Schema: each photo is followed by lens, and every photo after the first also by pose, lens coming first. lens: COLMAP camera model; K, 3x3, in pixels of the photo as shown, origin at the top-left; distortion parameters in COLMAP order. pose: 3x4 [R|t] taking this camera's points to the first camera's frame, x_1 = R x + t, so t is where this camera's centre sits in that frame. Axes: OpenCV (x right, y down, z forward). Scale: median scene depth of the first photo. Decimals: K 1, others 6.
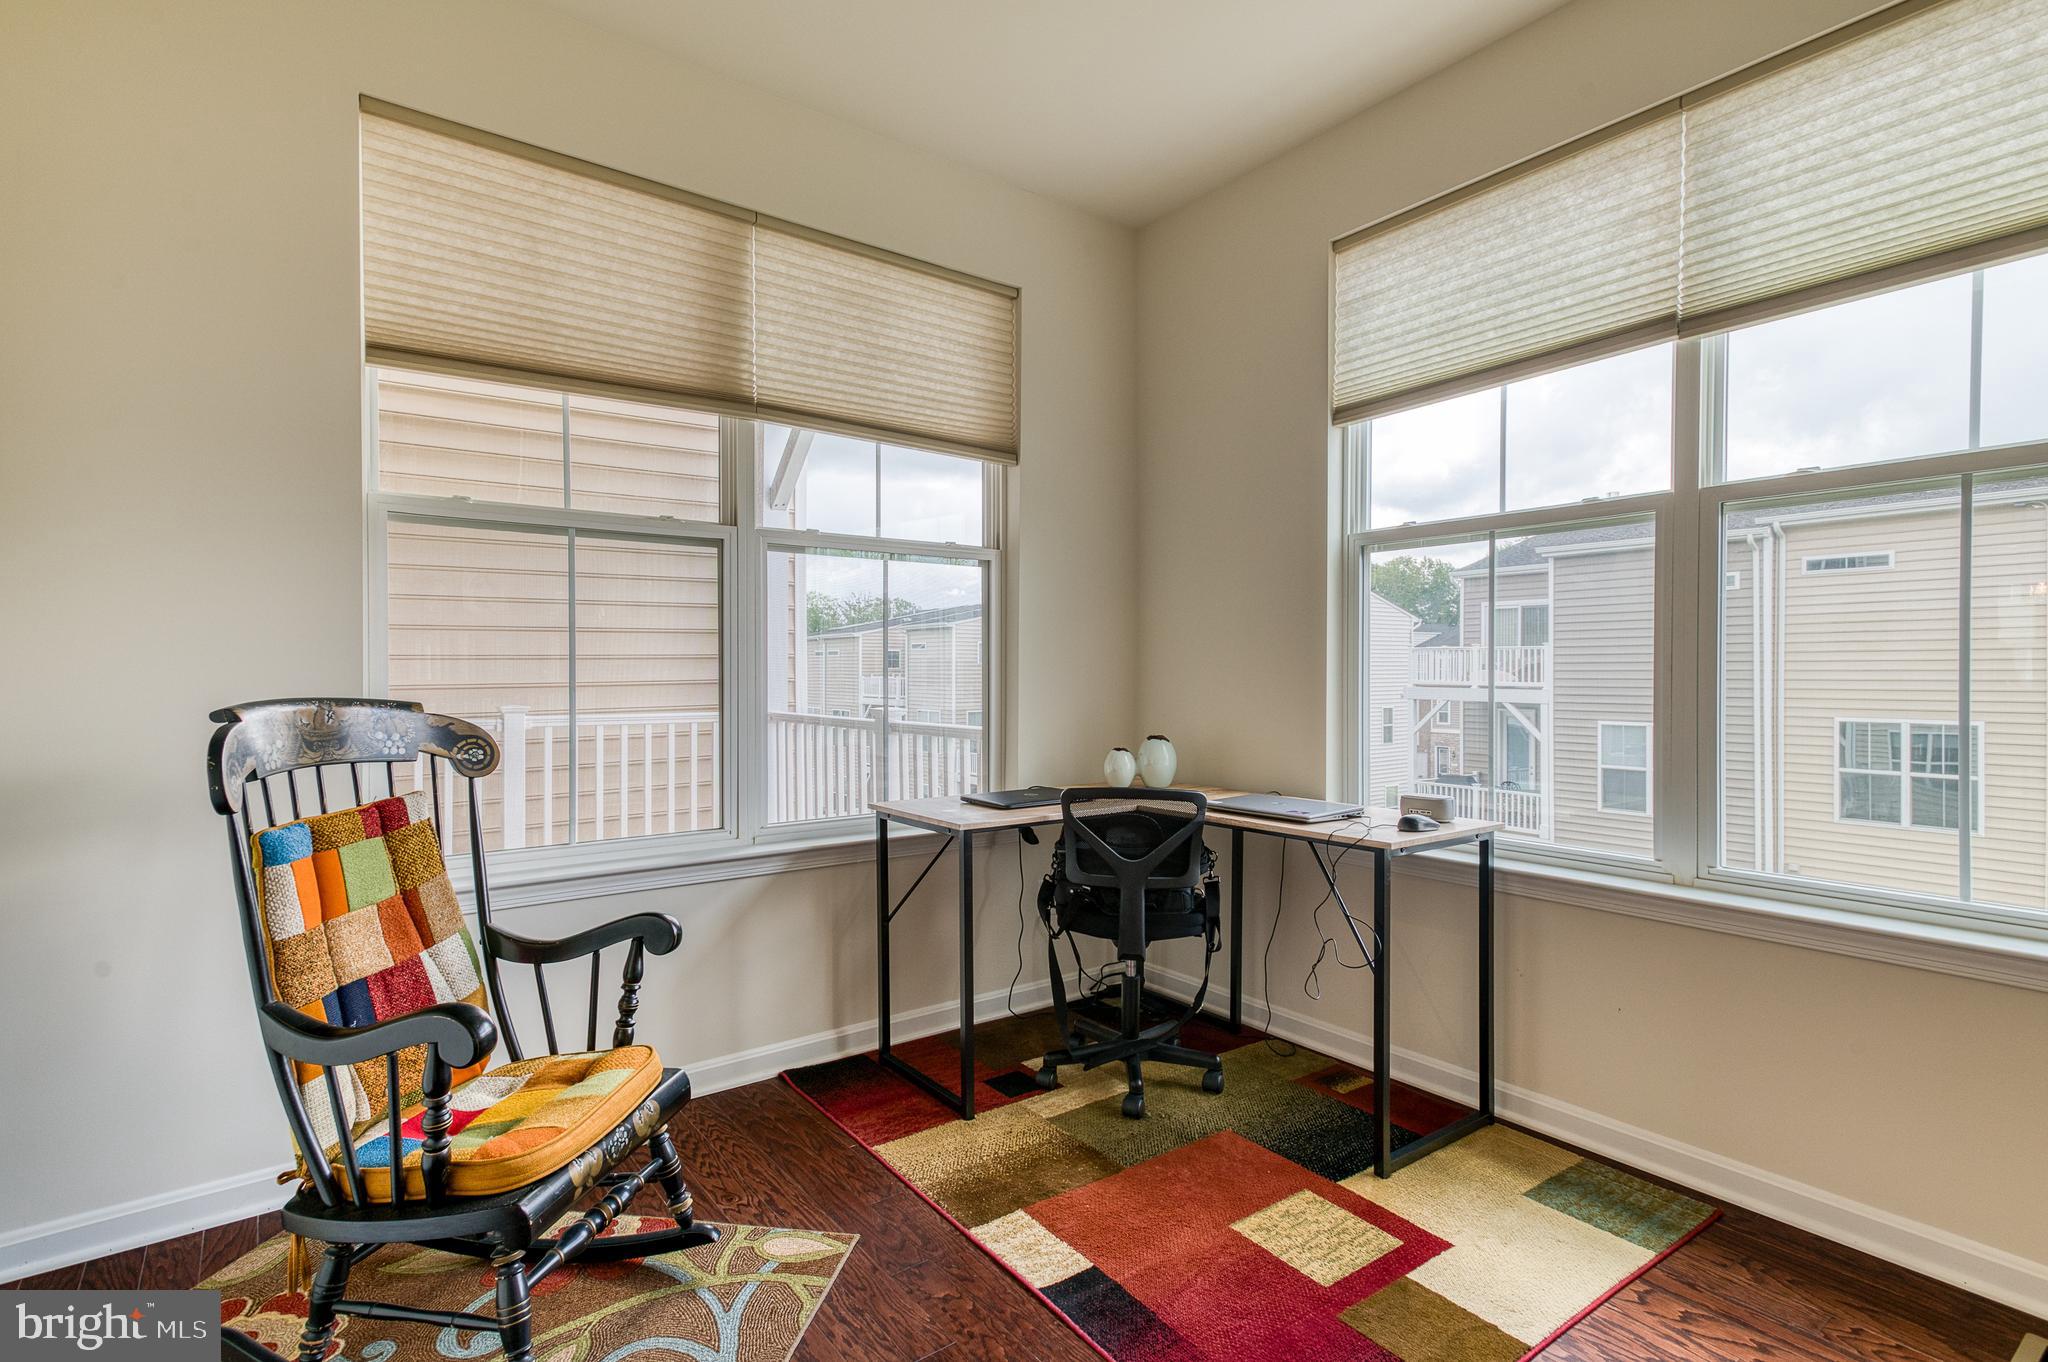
lens RADIAL K [[999.9, 0, 1020.4], [0, 999.9, 673.7], [0, 0, 1]] dist [0.023333, -0.000872]
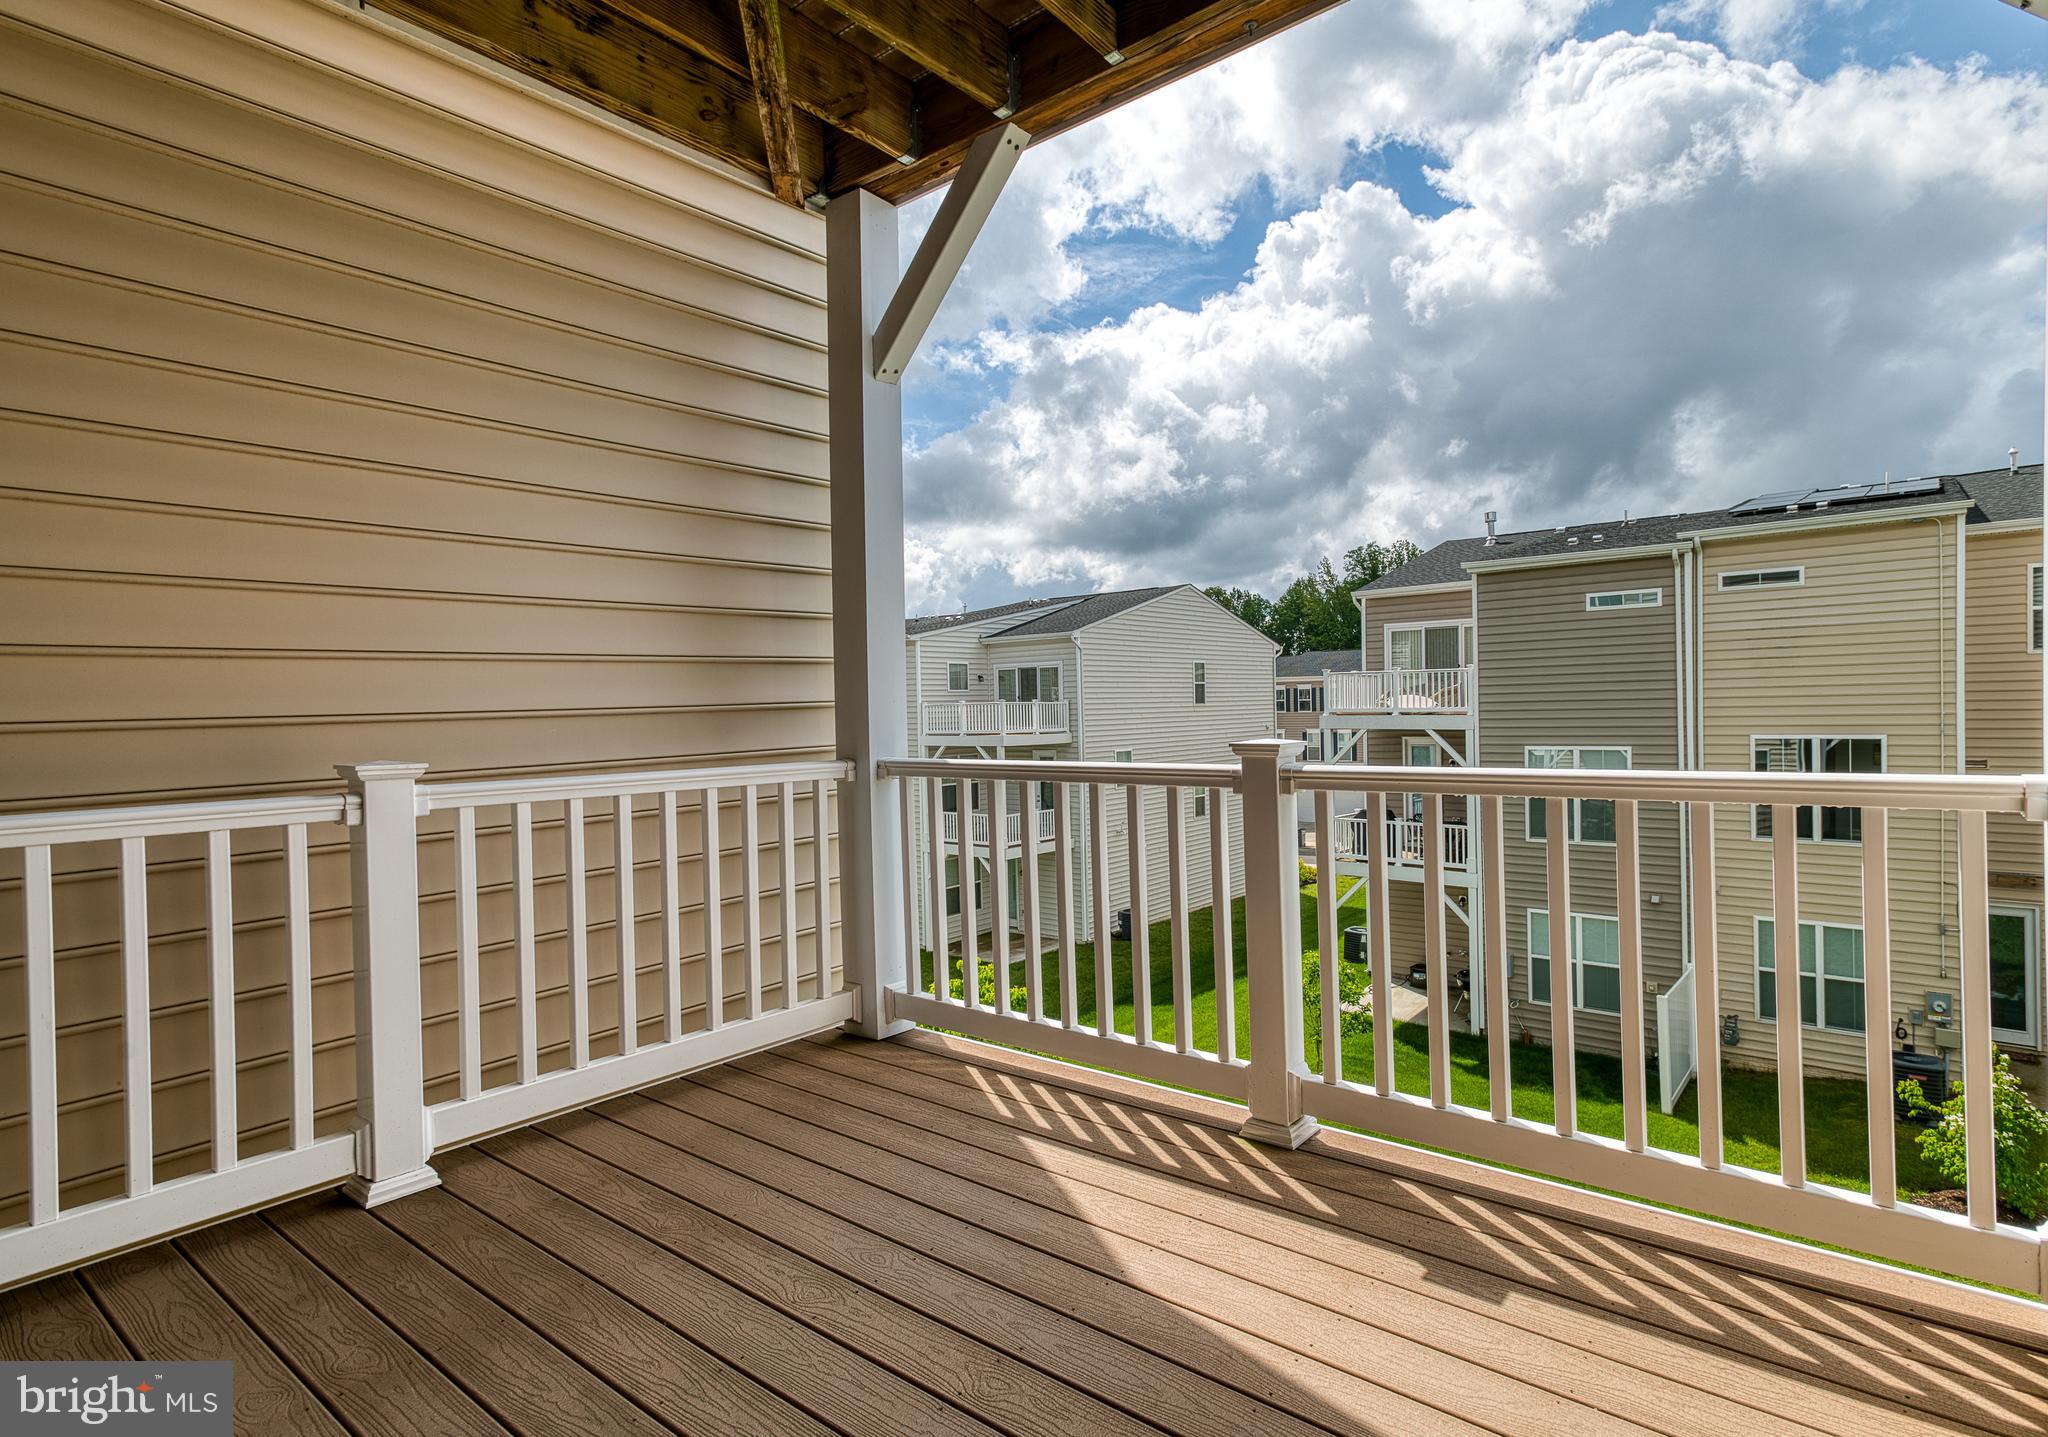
lens RADIAL K [[1063.3, 0, 1037.3], [0, 1063.3, 712.3], [0, 0, 1]] dist [-0.003090, -0.000290]
pose [[0.969110, -0.025059, 0.245354, -0.132876], [0.026213, 0.999655, -0.001437, 0.005296], [-0.245234, 0.007824, 0.969432, 0.155605]]
